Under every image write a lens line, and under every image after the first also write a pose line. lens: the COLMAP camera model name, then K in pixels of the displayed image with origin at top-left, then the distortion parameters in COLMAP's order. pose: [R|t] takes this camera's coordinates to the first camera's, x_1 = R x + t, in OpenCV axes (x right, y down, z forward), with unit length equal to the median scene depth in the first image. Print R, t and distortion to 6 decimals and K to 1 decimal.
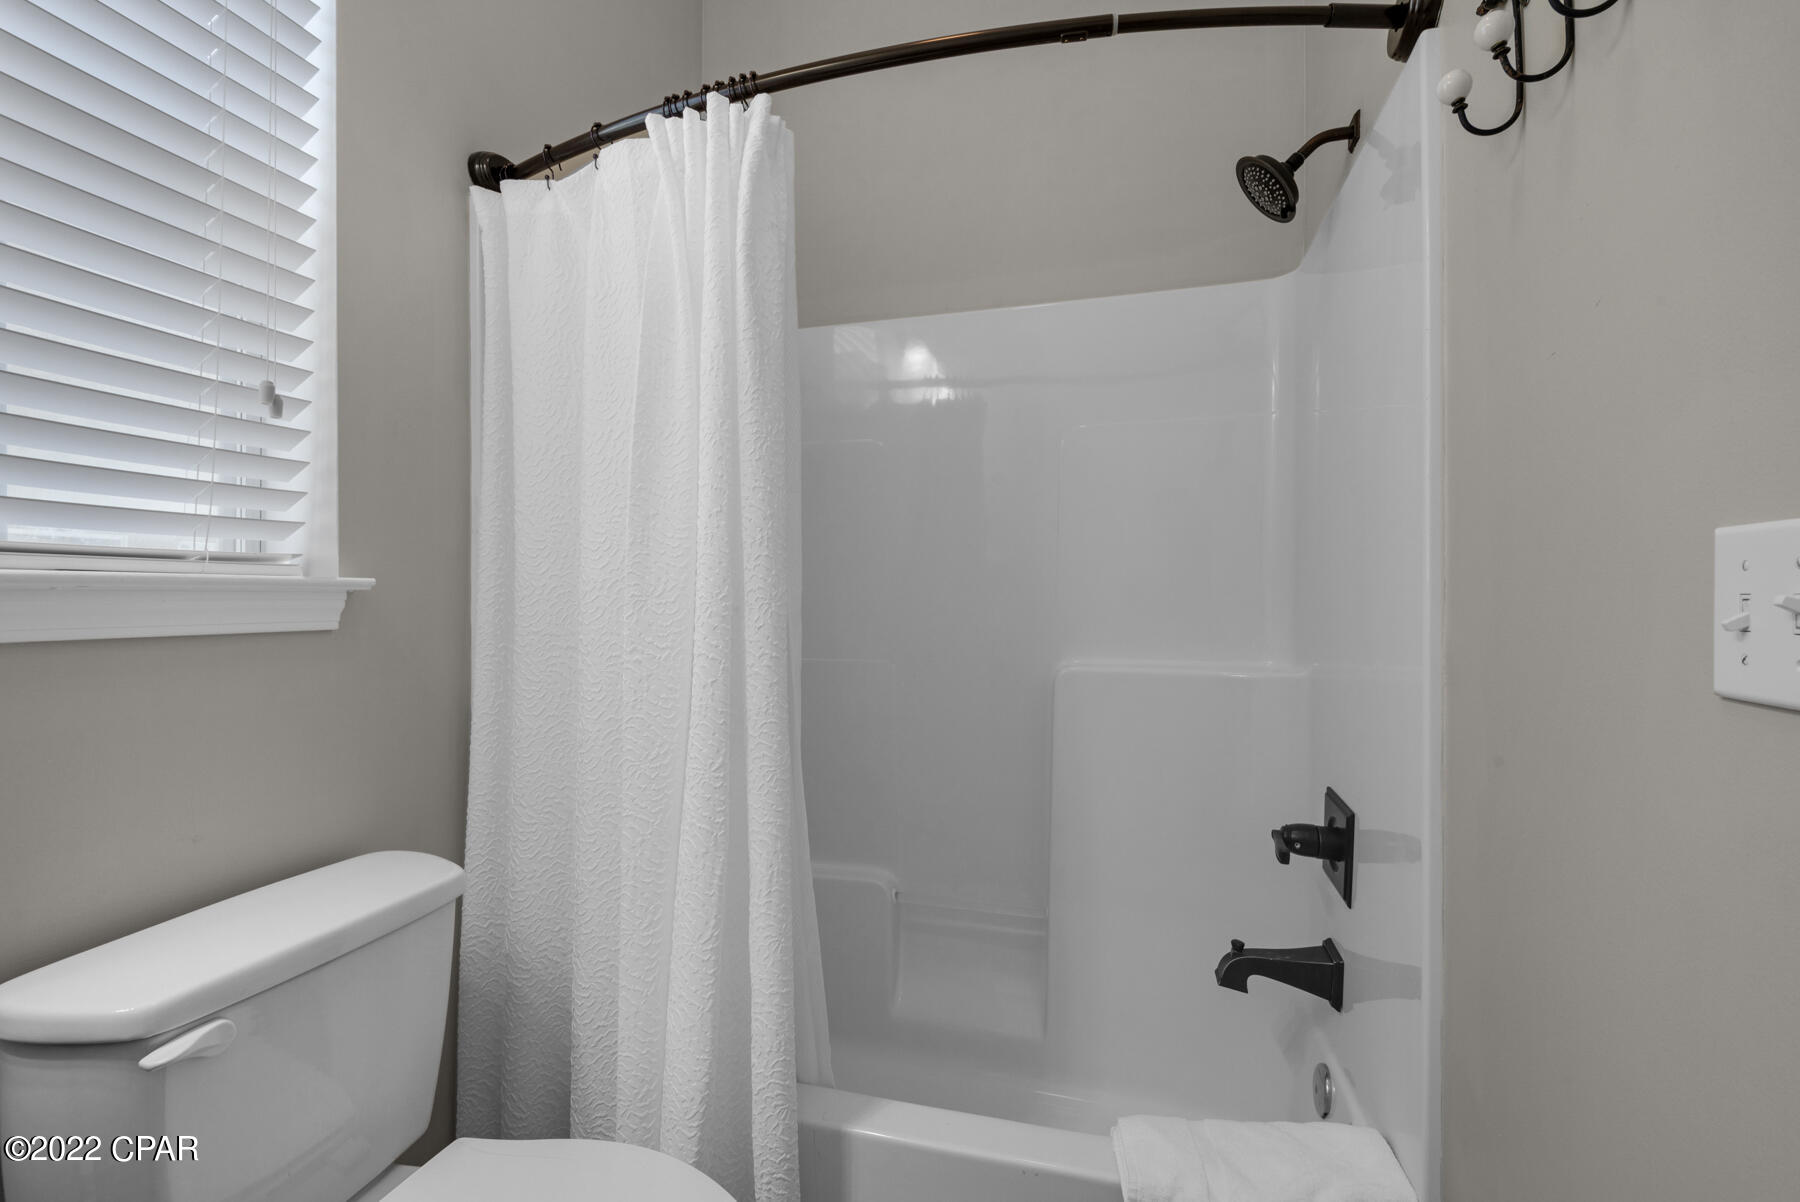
lens RADIAL K [[784.4, 0, 900.0], [0, 784.4, 601.0], [0, 0, 1]] dist [0.033217, -0.029131]
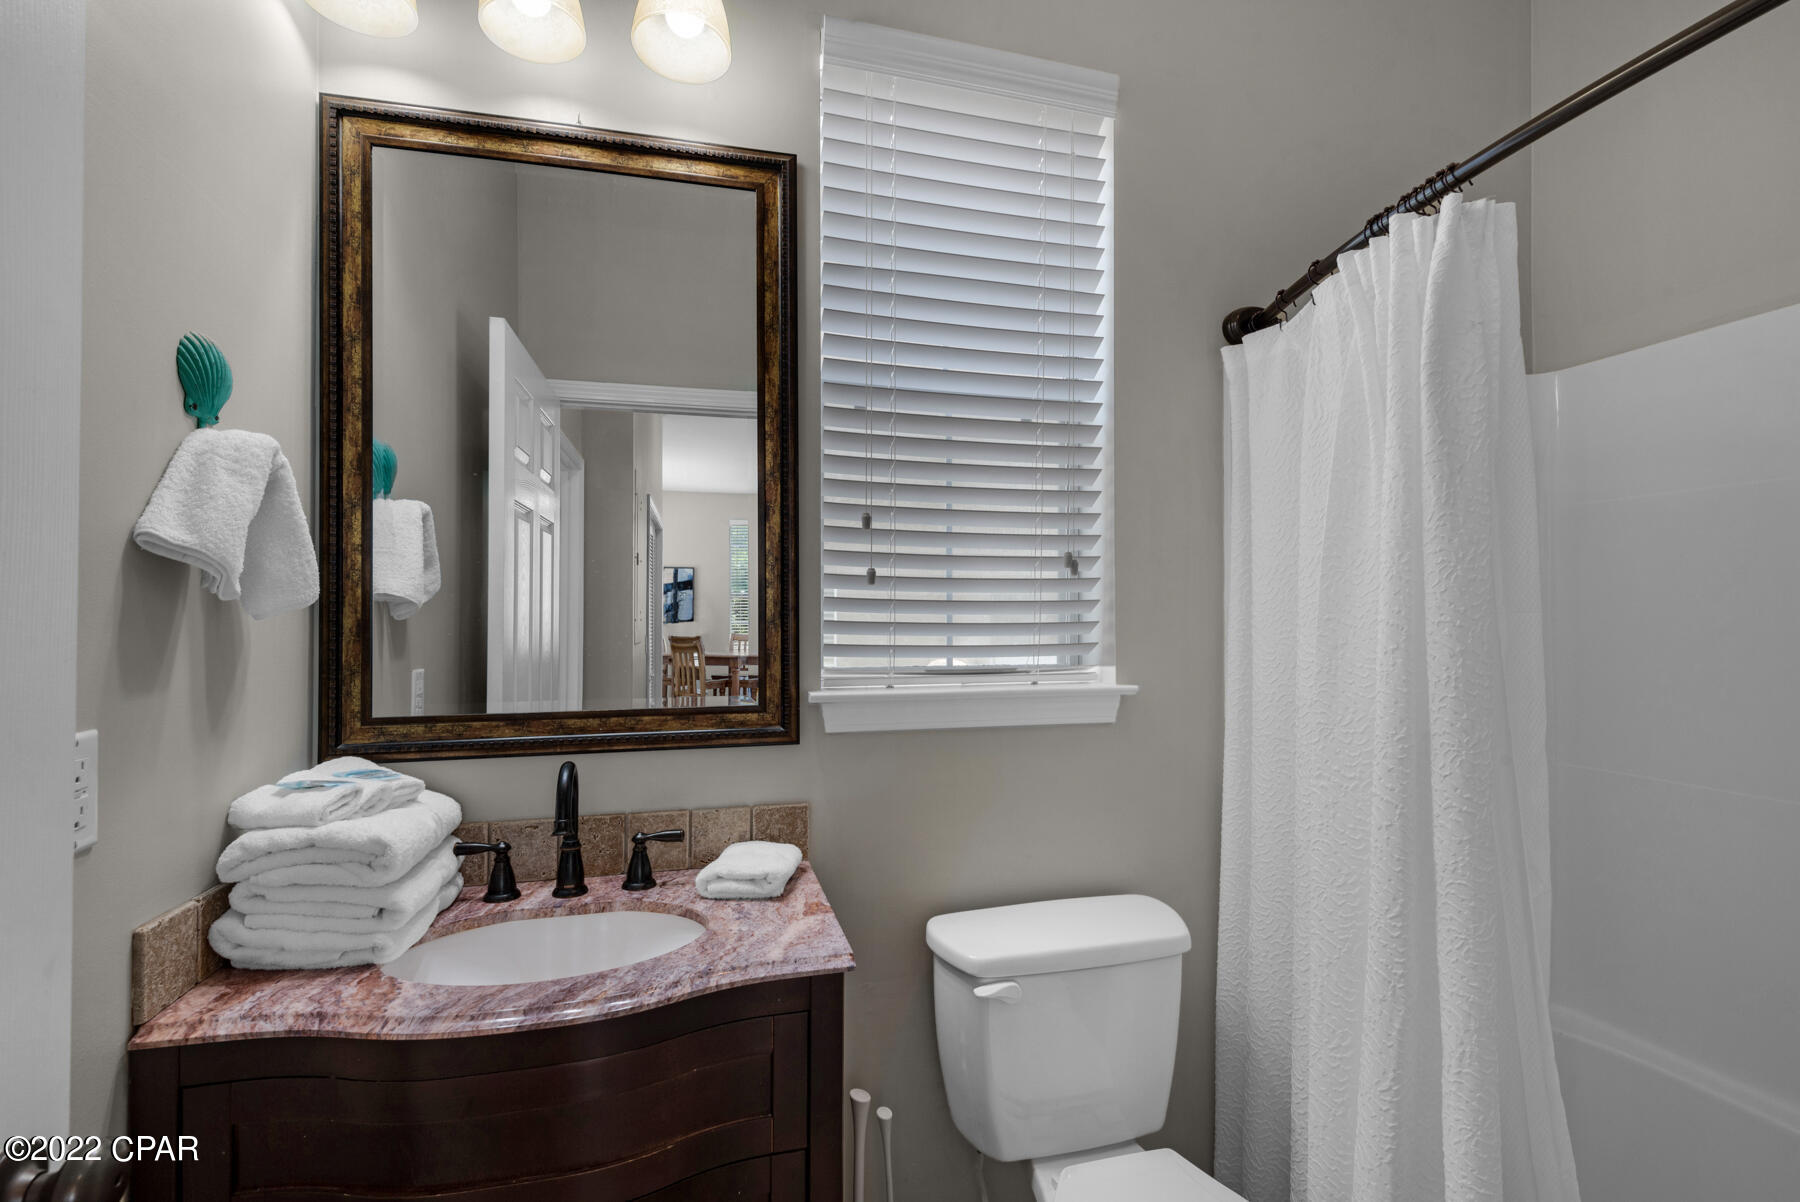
lens RADIAL K [[821.6, 0, 903.3], [0, 821.6, 618.9], [0, 0, 1]] dist [0.013346, -0.013875]
pose [[0.502595, 0.005457, -0.864505, 0.322020], [-0.007255, 0.999971, 0.002094, -0.142529], [0.864491, 0.005220, 0.502620, -0.019290]]
